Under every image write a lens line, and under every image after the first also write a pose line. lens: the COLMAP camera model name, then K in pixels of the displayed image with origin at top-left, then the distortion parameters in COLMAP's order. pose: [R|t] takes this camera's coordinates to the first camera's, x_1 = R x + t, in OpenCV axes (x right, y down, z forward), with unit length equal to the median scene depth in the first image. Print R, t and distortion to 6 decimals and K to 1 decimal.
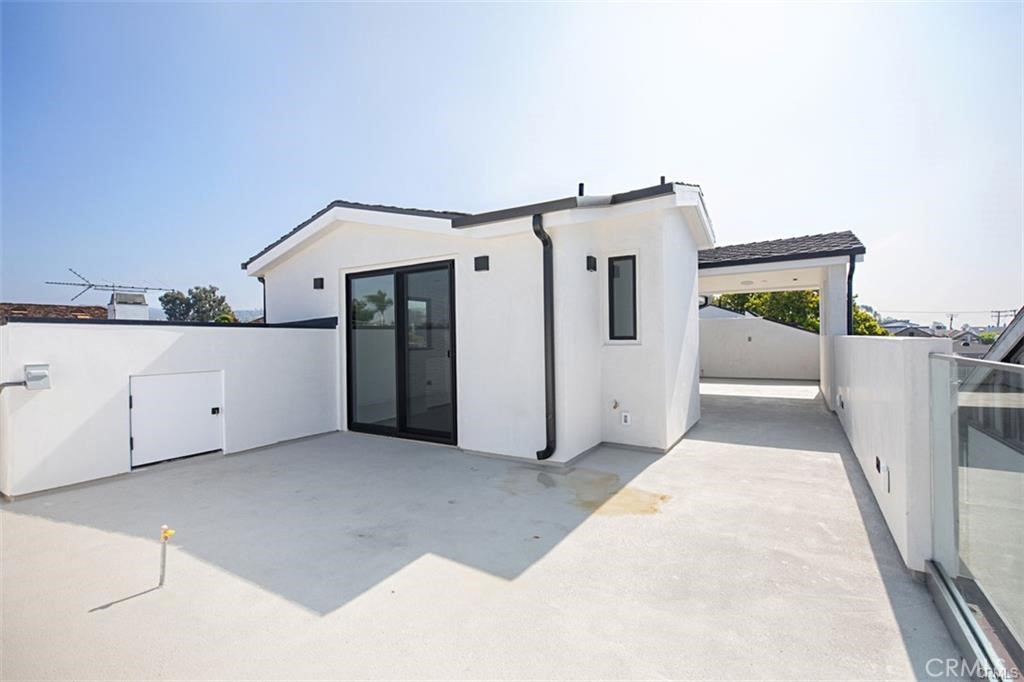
lens RADIAL K [[463.1, 0, 512.3], [0, 463.1, 343.9], [0, 0, 1]] dist [0.009347, 0.000746]
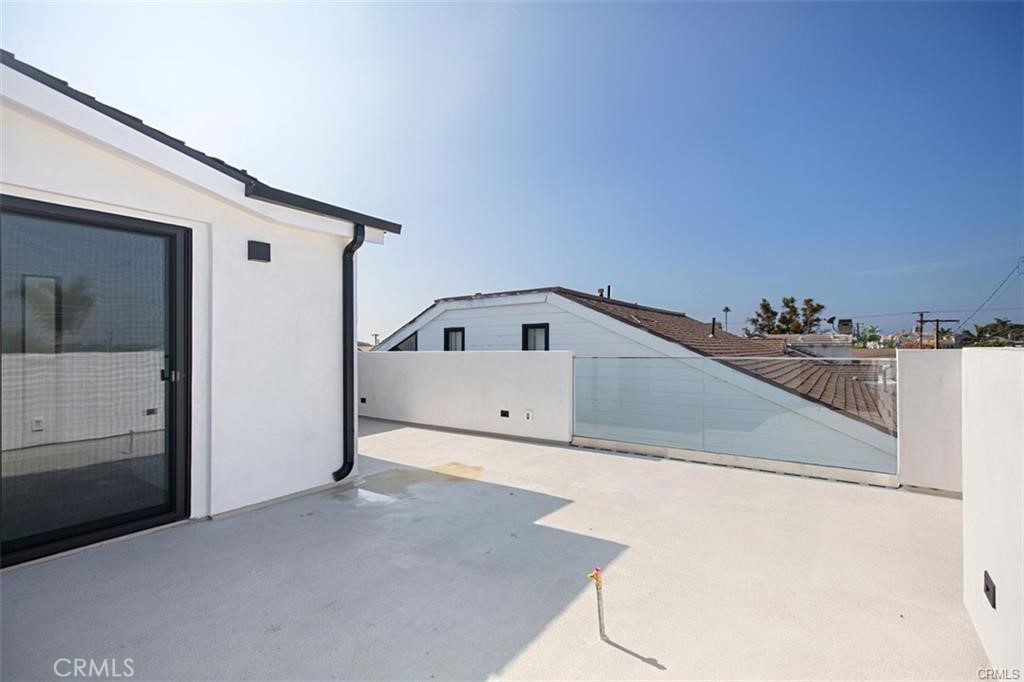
lens RADIAL K [[463.1, 0, 513.0], [0, 463.1, 341.1], [0, 0, 1]] dist [0.009347, 0.000746]
pose [[0.051494, 0.028605, 0.998264, -0.952460], [0.015378, 0.999448, -0.029432, 0.002199], [-0.998555, 0.016867, 0.051026, 0.656361]]
